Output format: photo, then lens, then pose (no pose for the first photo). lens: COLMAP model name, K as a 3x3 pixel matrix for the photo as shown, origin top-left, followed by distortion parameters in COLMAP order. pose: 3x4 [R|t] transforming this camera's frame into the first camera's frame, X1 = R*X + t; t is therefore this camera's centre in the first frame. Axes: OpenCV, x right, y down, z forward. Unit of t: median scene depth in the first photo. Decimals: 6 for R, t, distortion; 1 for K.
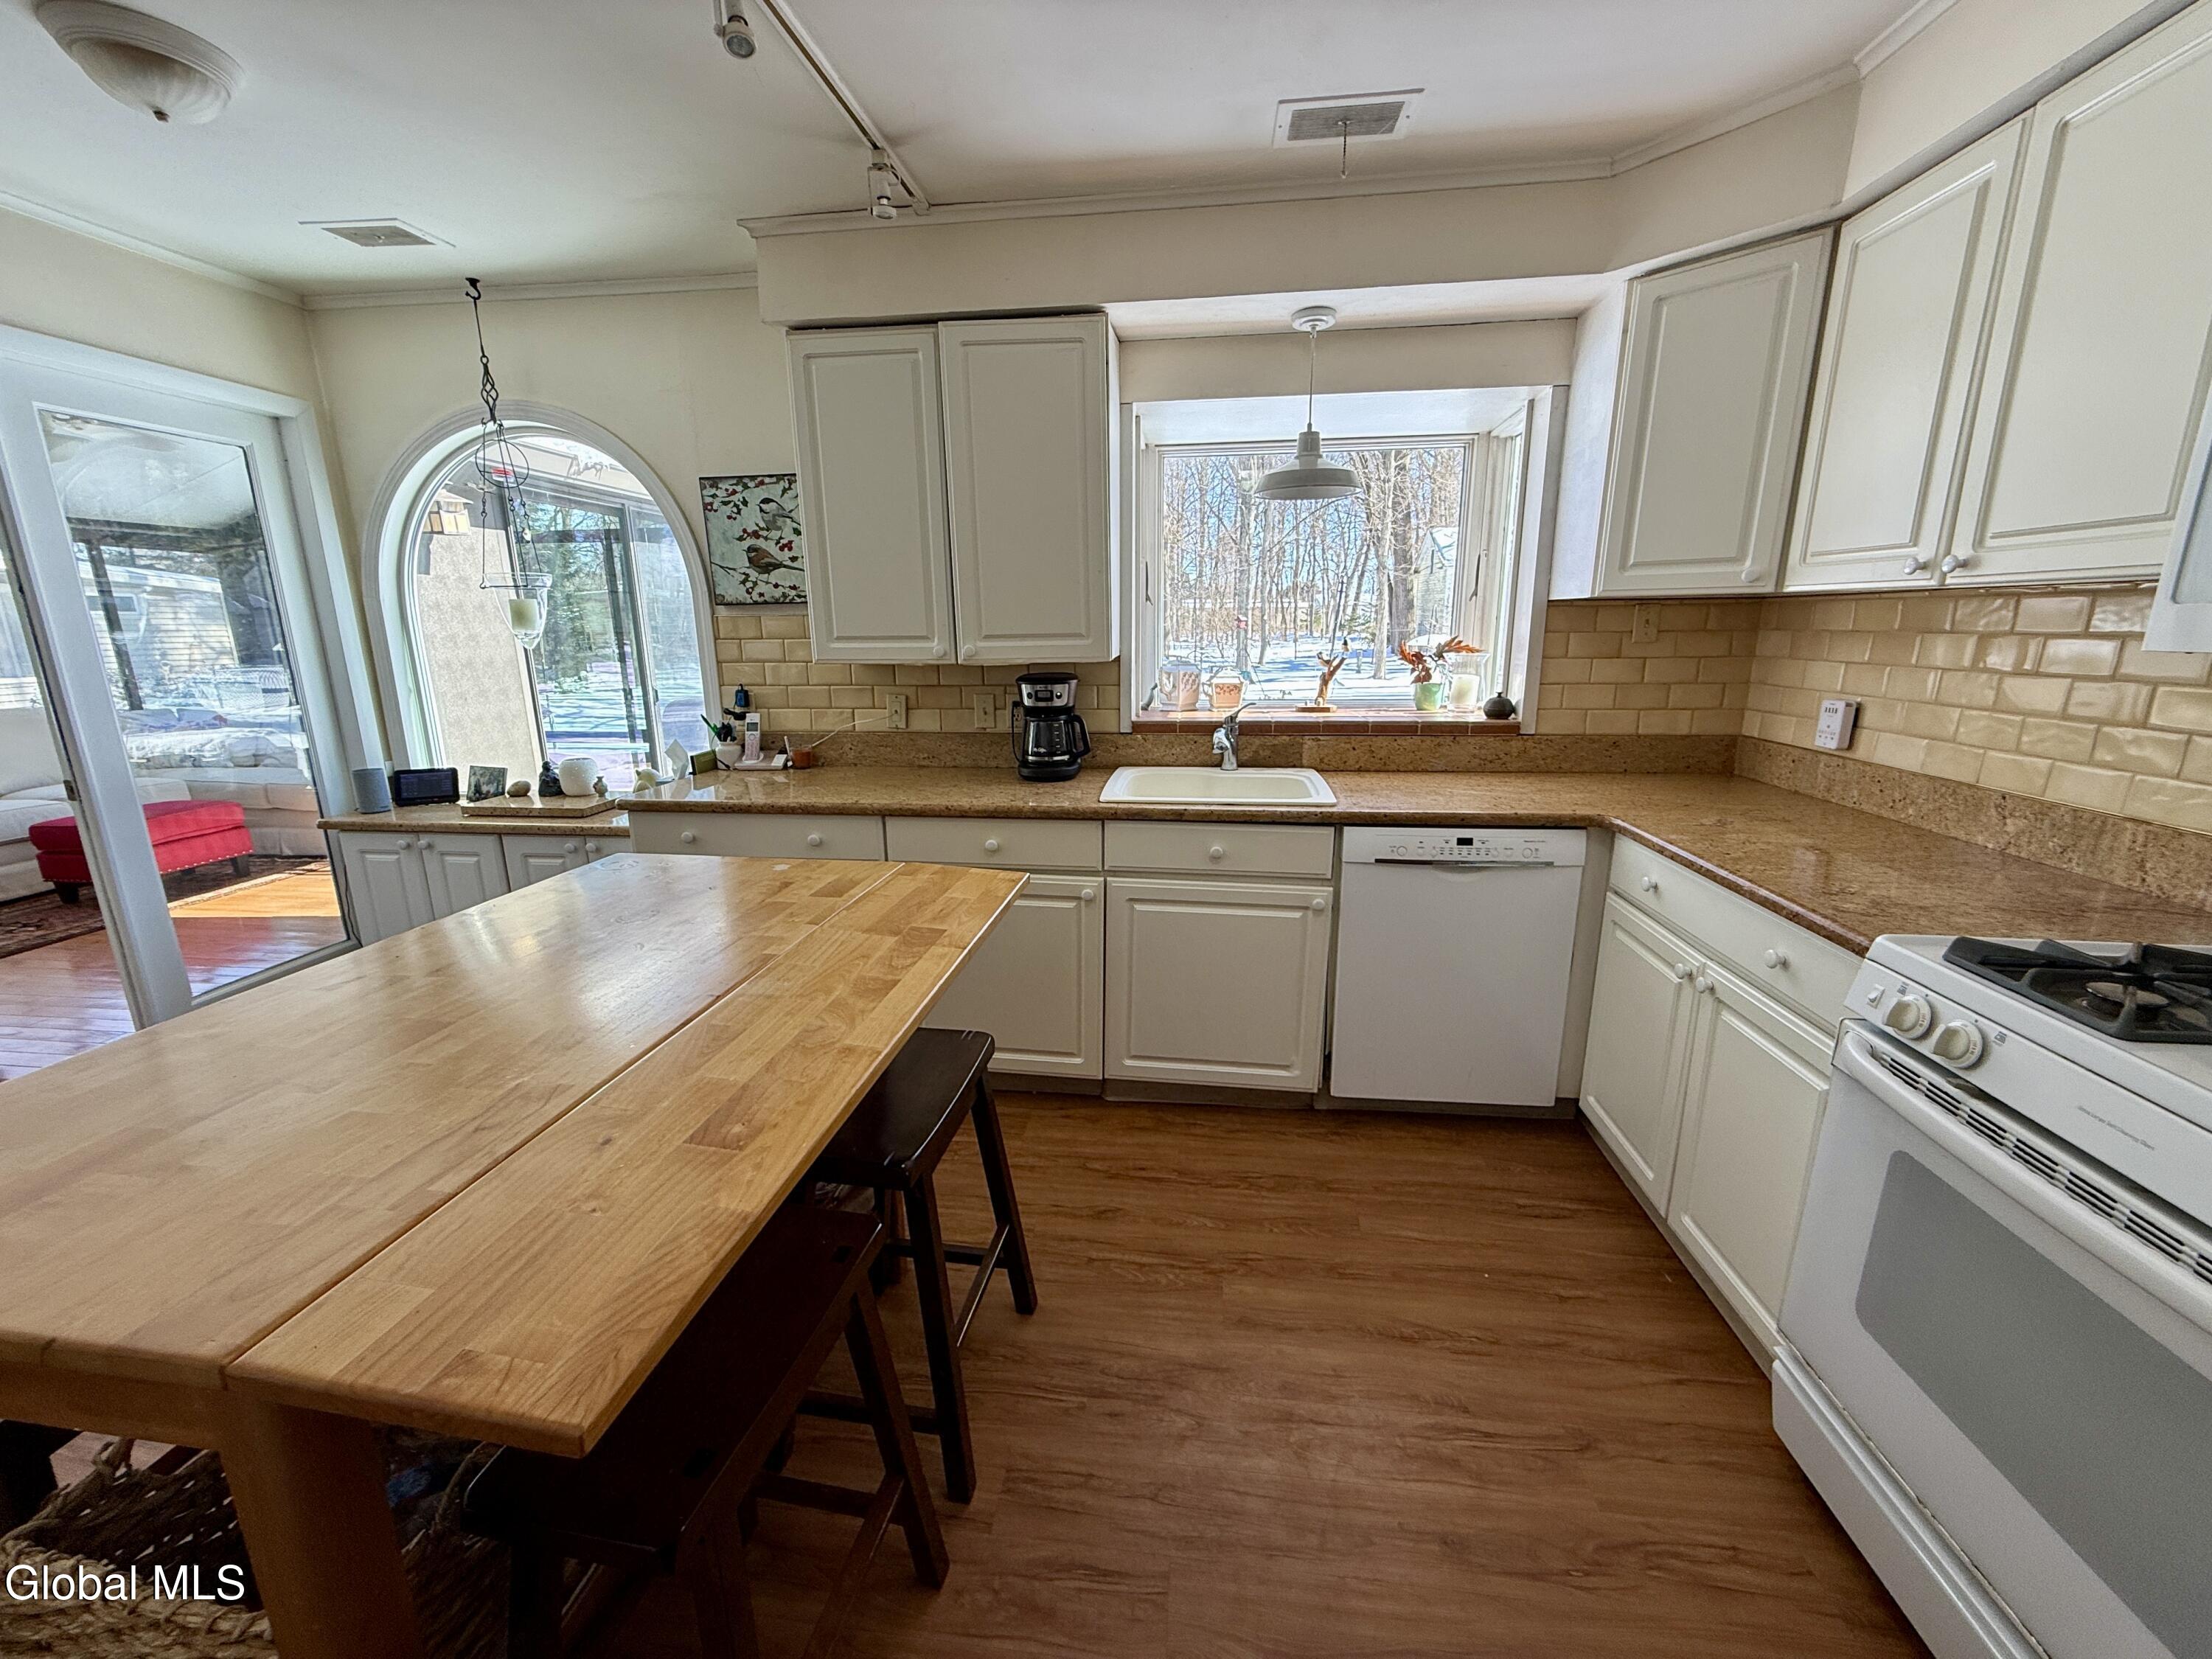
lens RADIAL K [[879.8, 0, 1100.1], [0, 879.8, 831.7], [0, 0, 1]] dist [-0.001575, 0.000674]
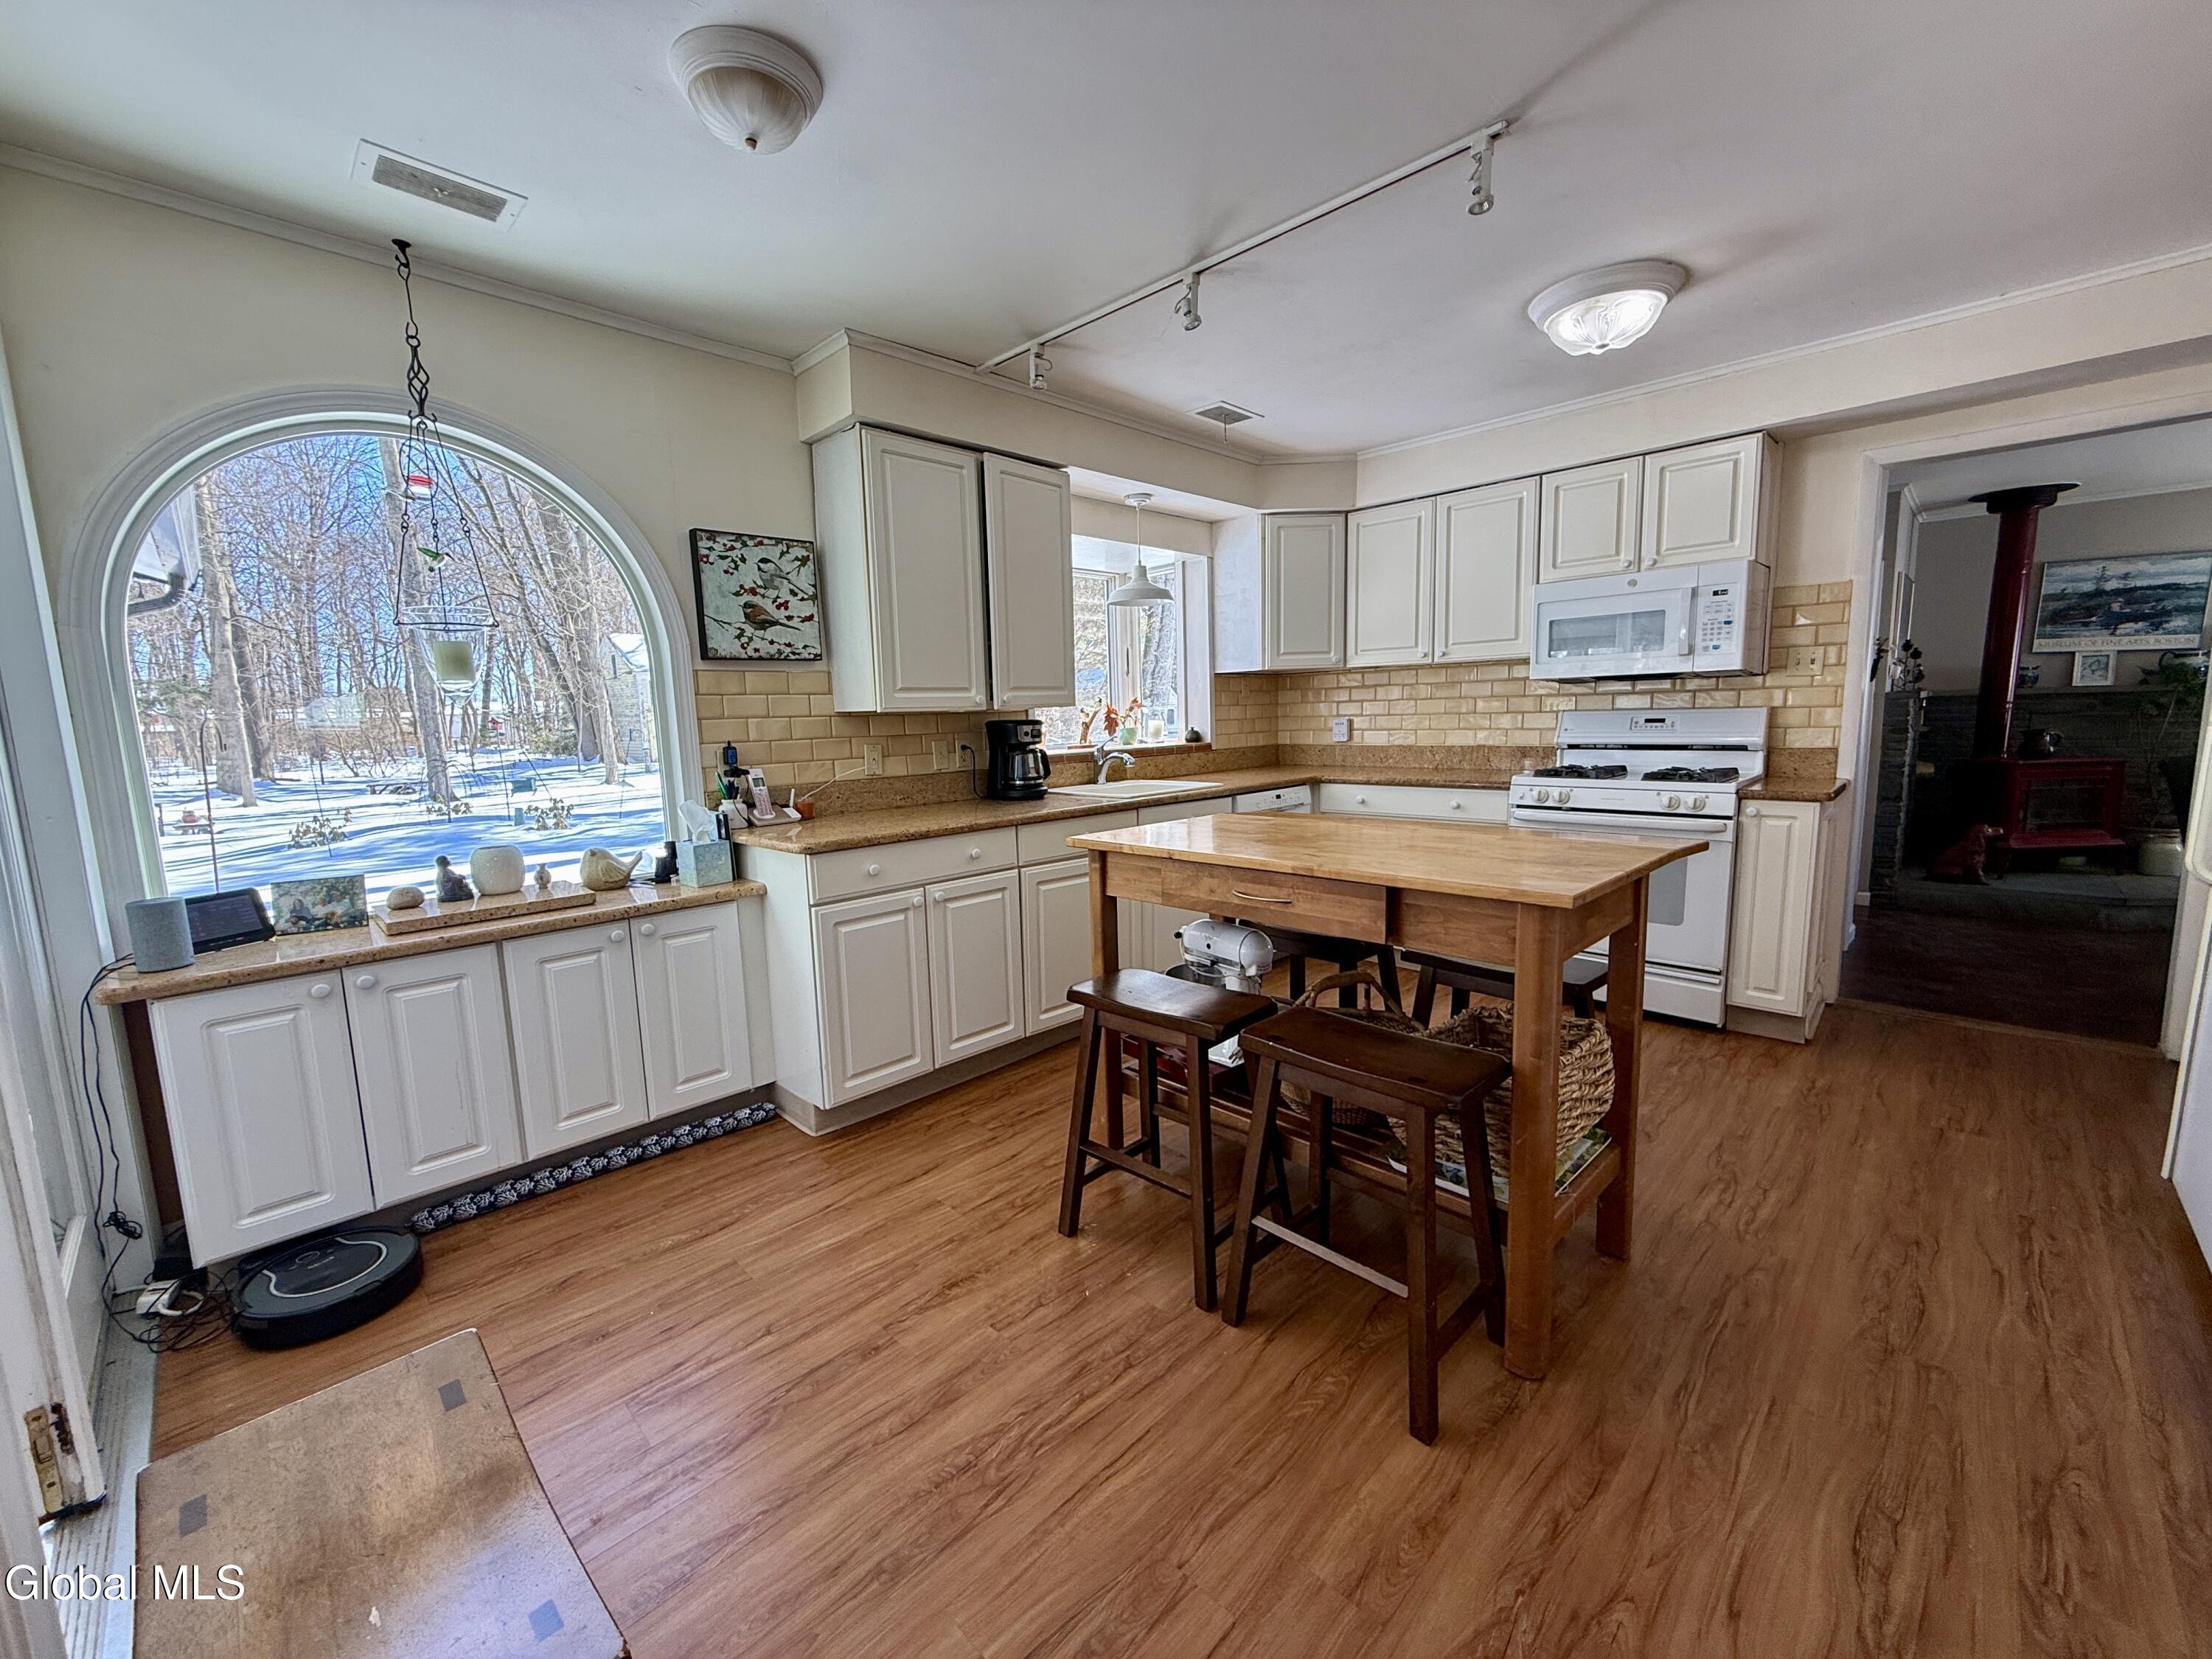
lens RADIAL K [[879.8, 0, 1098.2], [0, 879.8, 832.4], [0, 0, 1]] dist [-0.001575, 0.000674]
pose [[0.617495, -0.113708, 0.778312, -1.154022], [0.204976, 0.978570, -0.019659, 0.039809], [-0.759397, 0.171675, 0.627570, 0.137091]]
